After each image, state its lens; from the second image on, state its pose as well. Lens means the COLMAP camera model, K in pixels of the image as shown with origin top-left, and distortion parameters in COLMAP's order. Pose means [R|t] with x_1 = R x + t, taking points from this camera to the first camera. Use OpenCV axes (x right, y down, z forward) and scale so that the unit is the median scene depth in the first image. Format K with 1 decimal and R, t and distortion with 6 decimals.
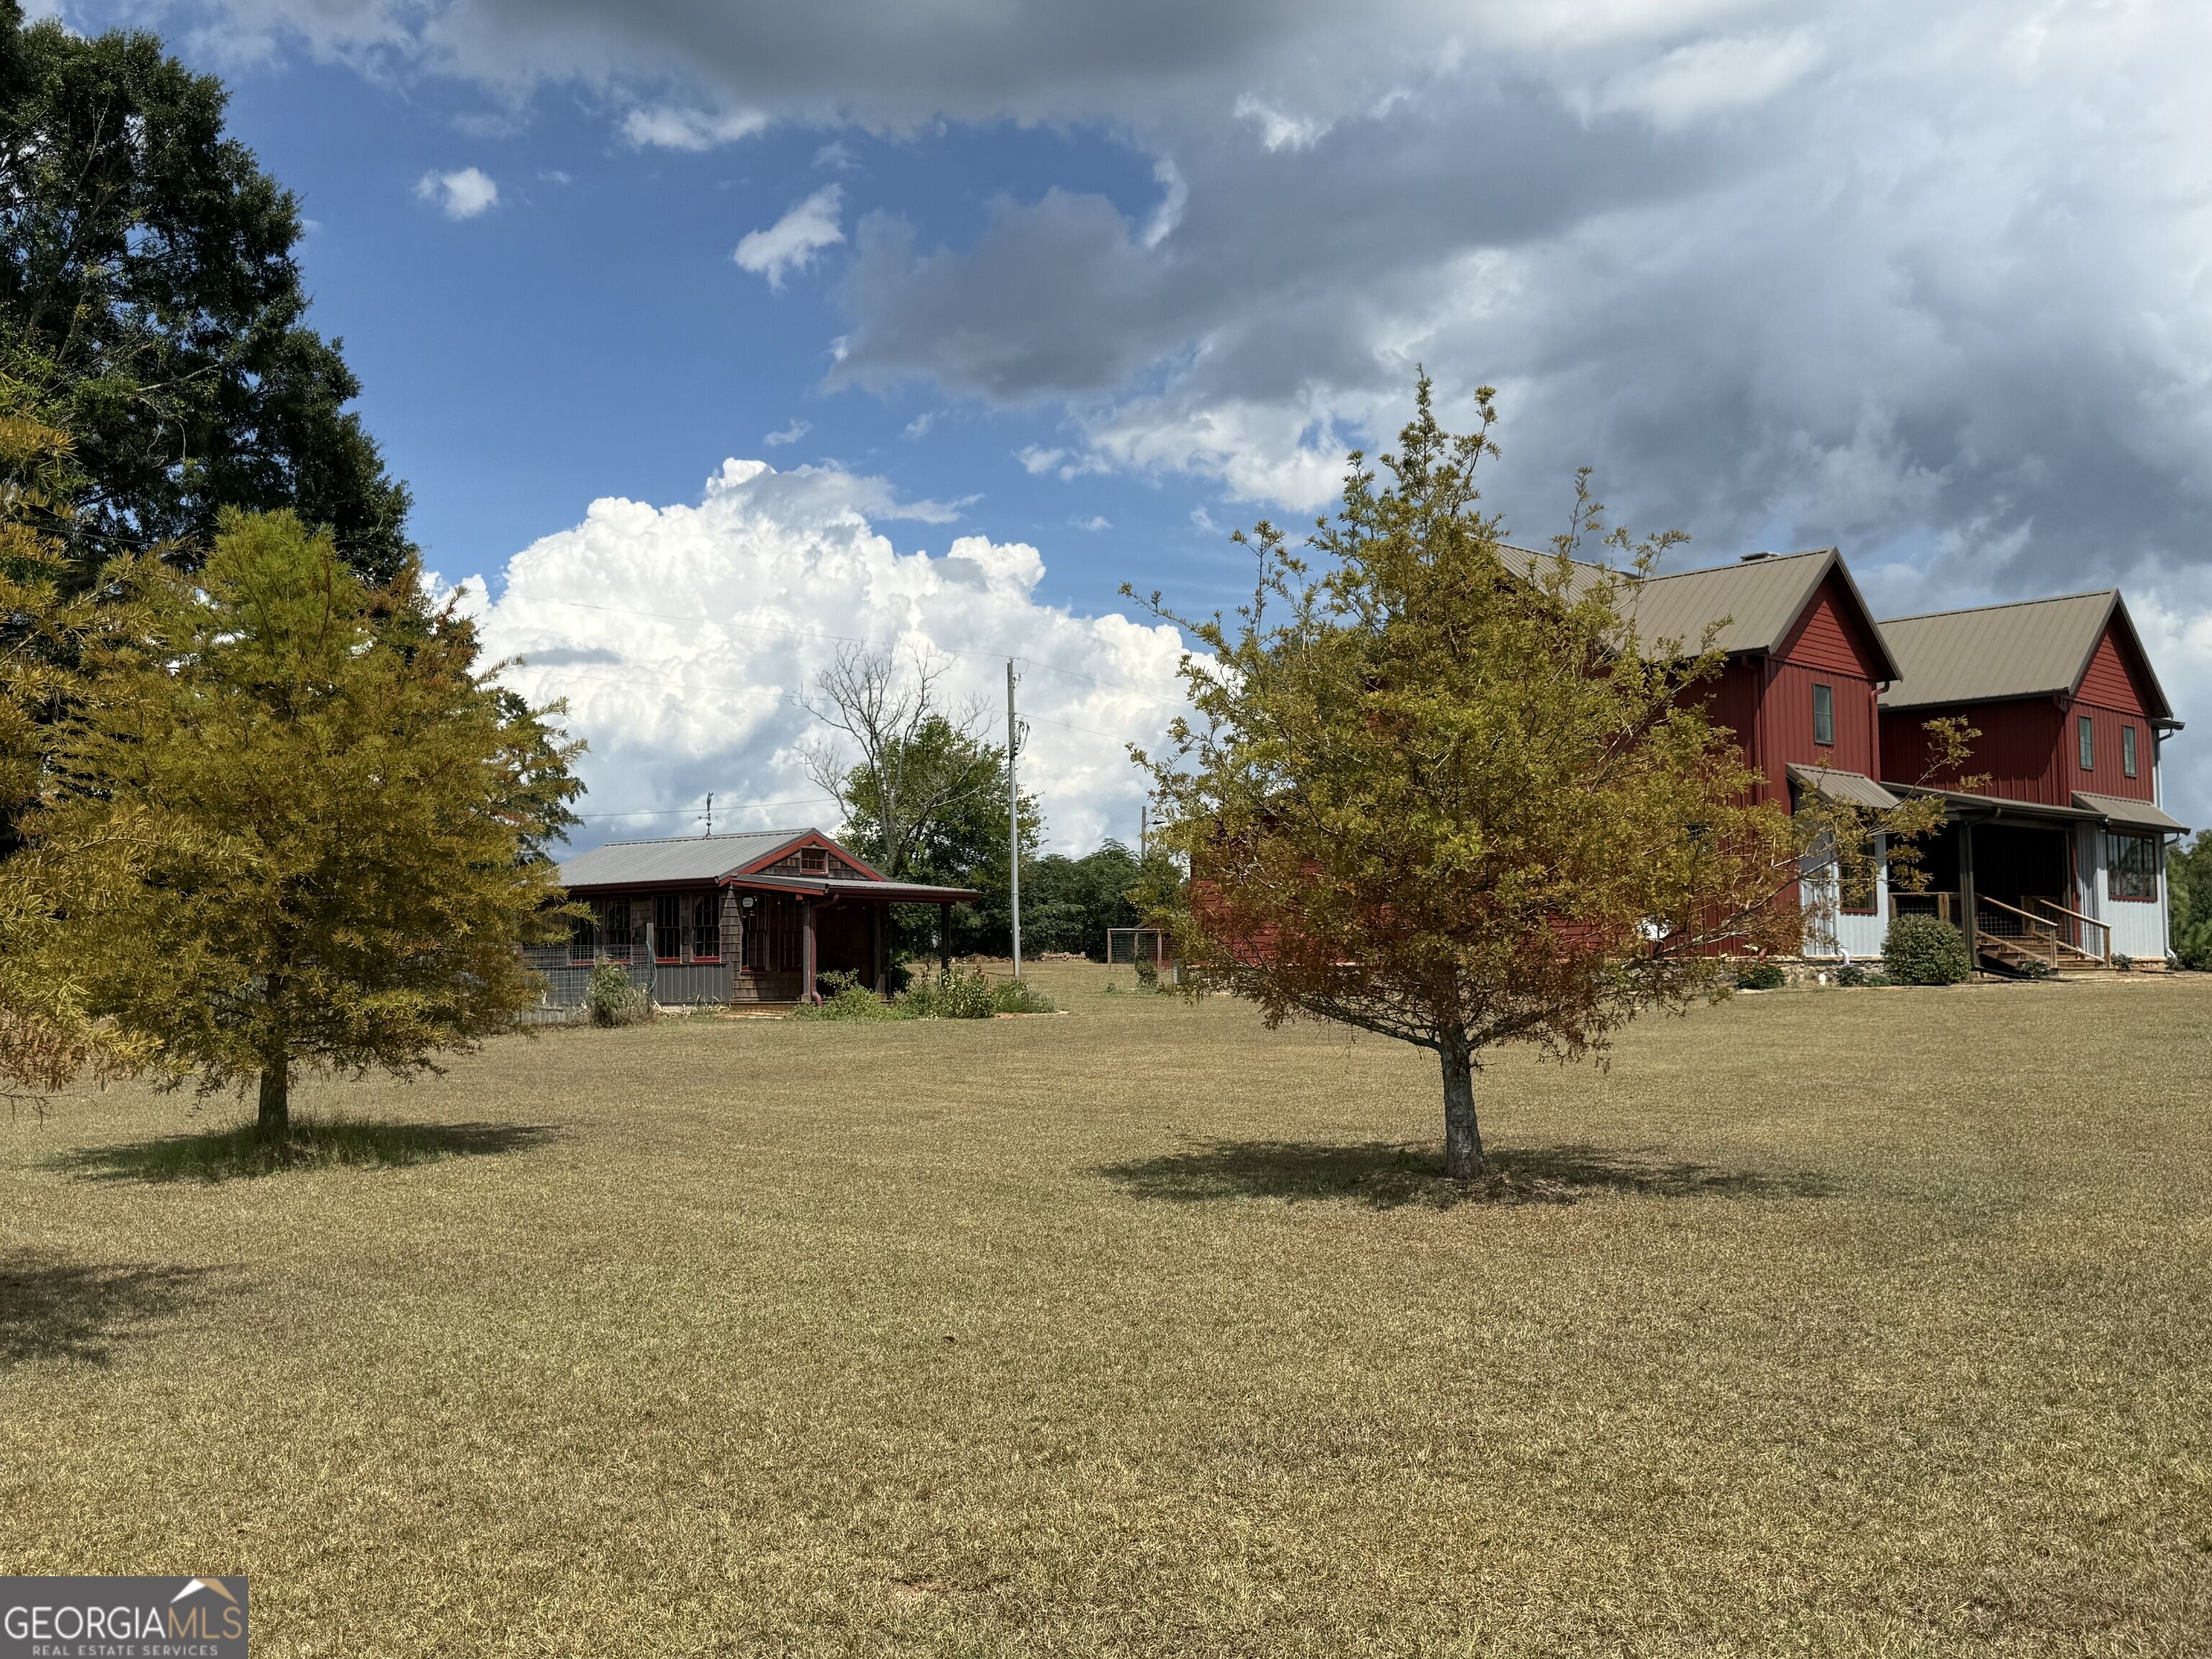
lens RADIAL K [[2180.8, 0, 1106.0], [0, 2180.8, 829.5], [0, 0, 1]] dist [0.158638, -0.420268]
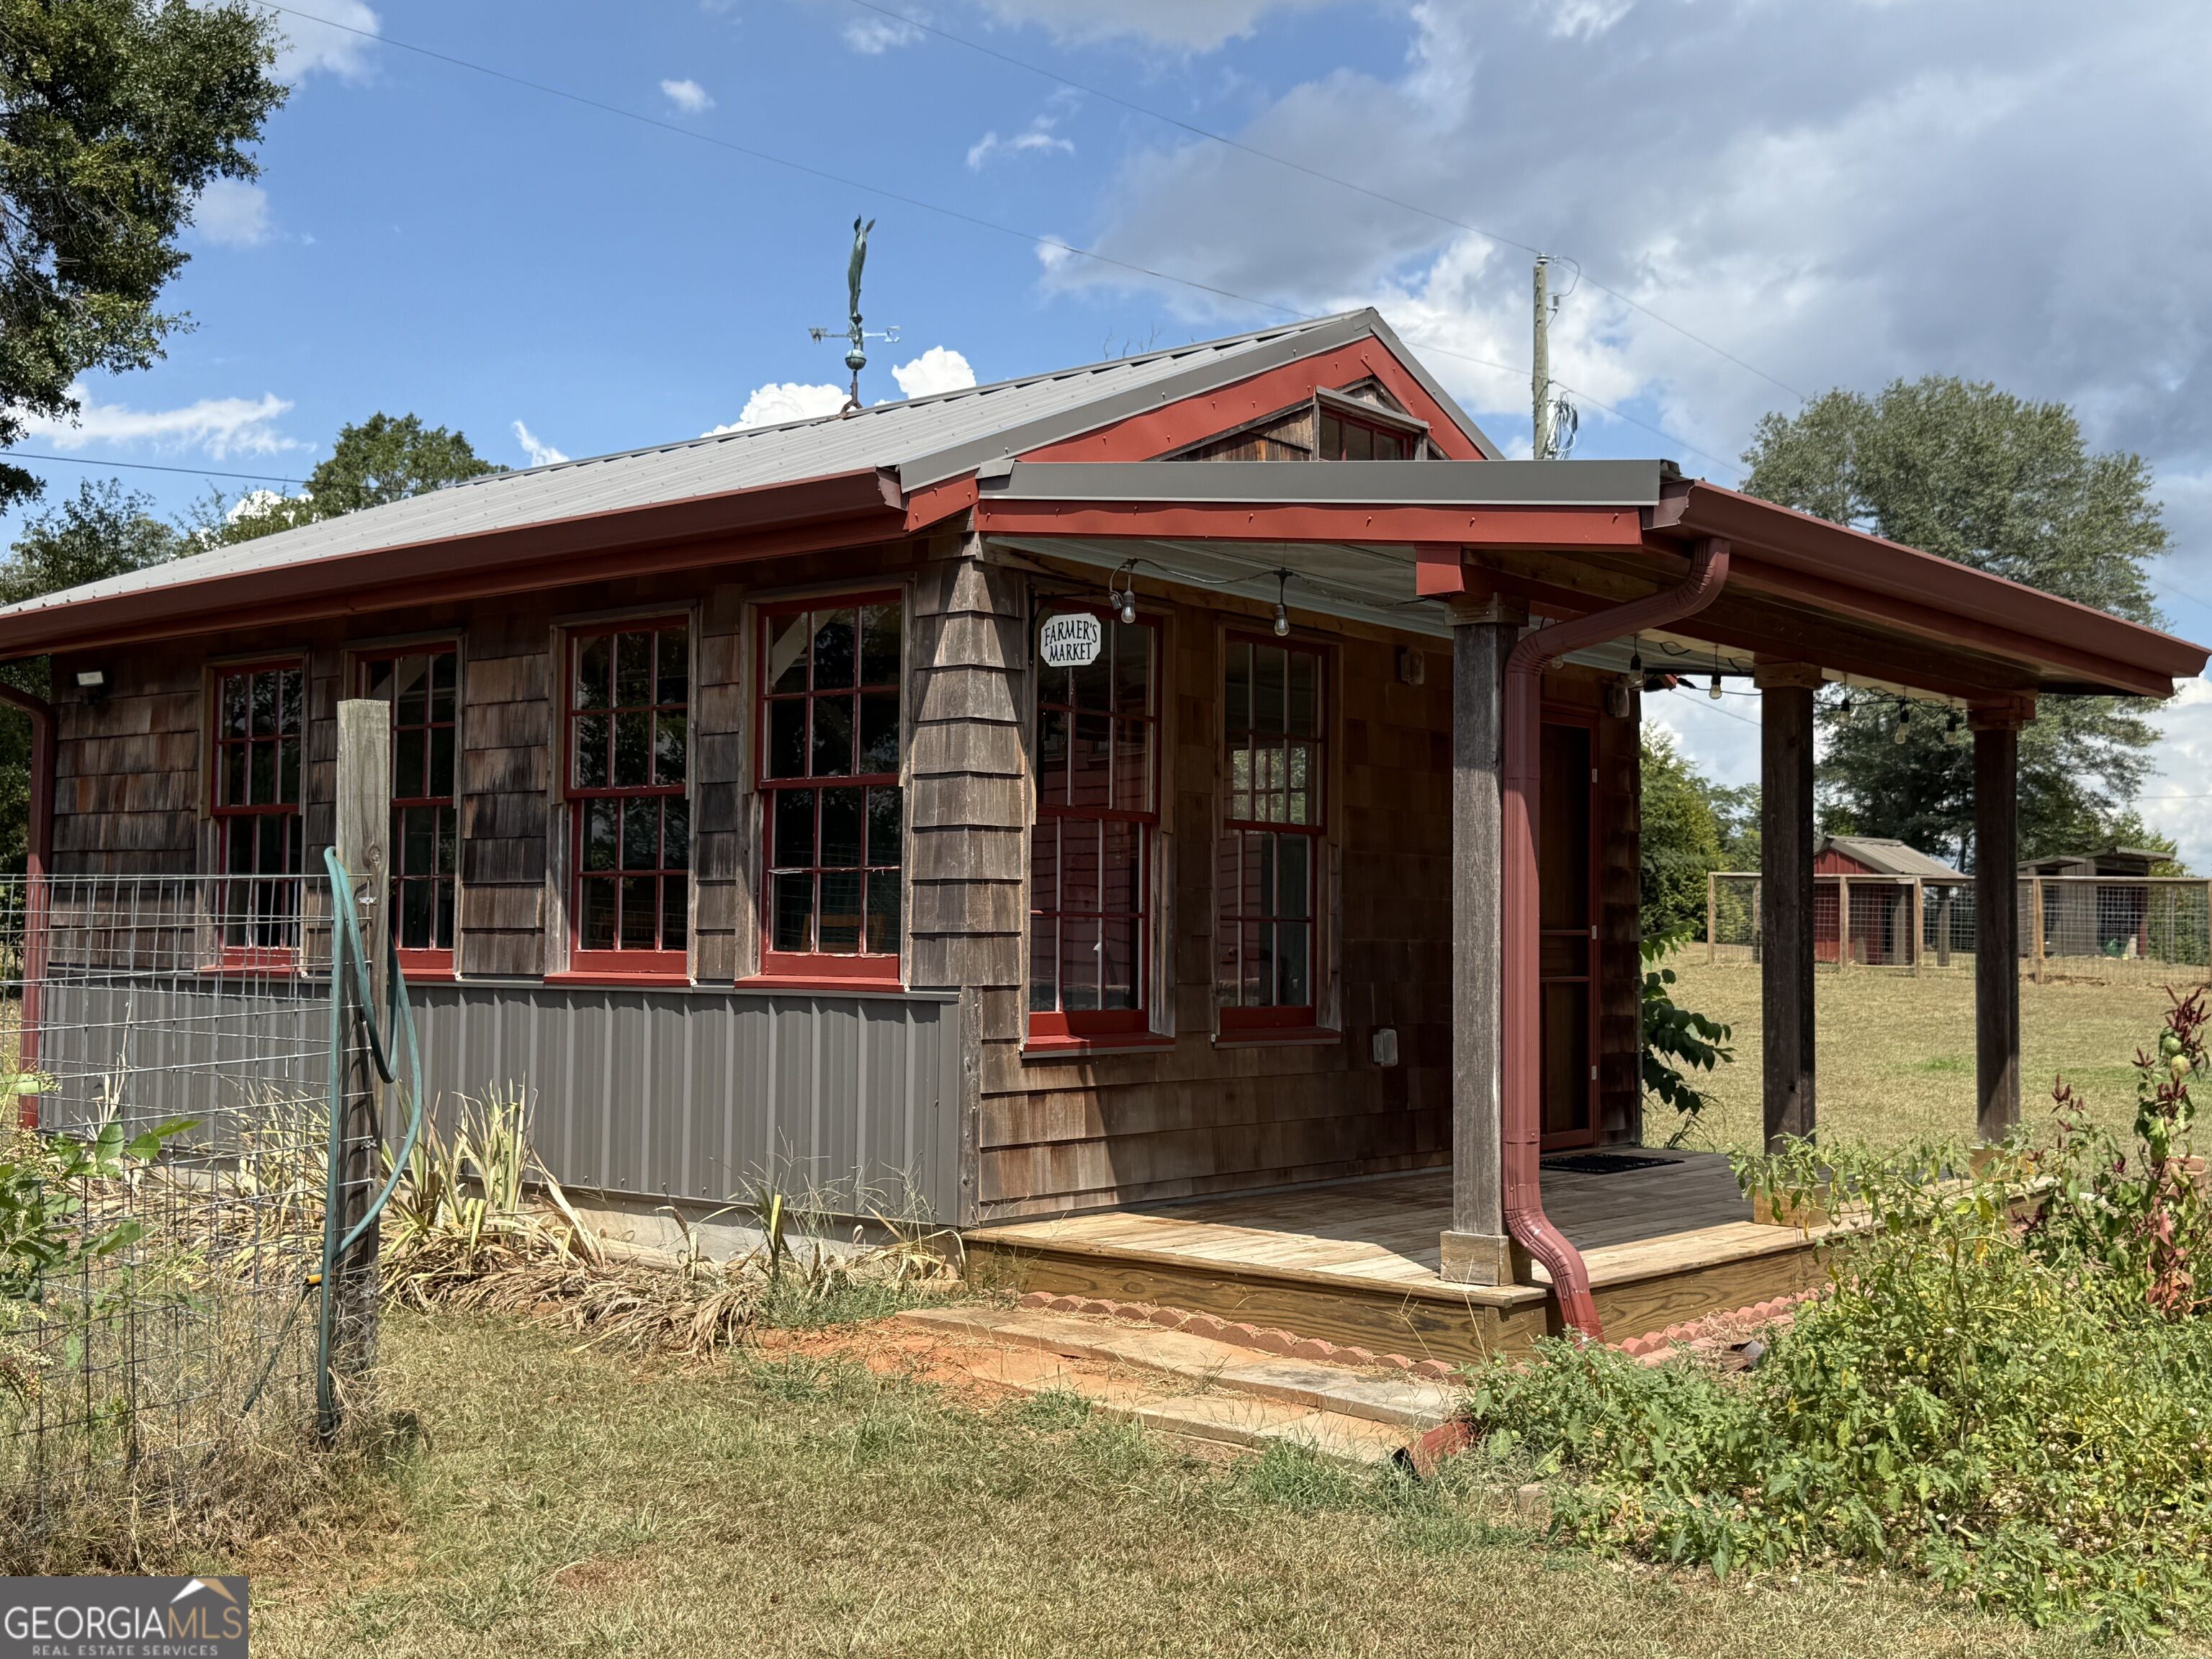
lens RADIAL K [[2394.9, 0, 1106.0], [0, 2394.9, 829.5], [0, 0, 1]] dist [0.000132, 0.000024]
pose [[0.995285, 0.017669, -0.095368, -0.020985], [-0.015742, 0.999657, 0.020912, 0.006470], [0.095705, -0.019312, 0.995222, 0.119820]]
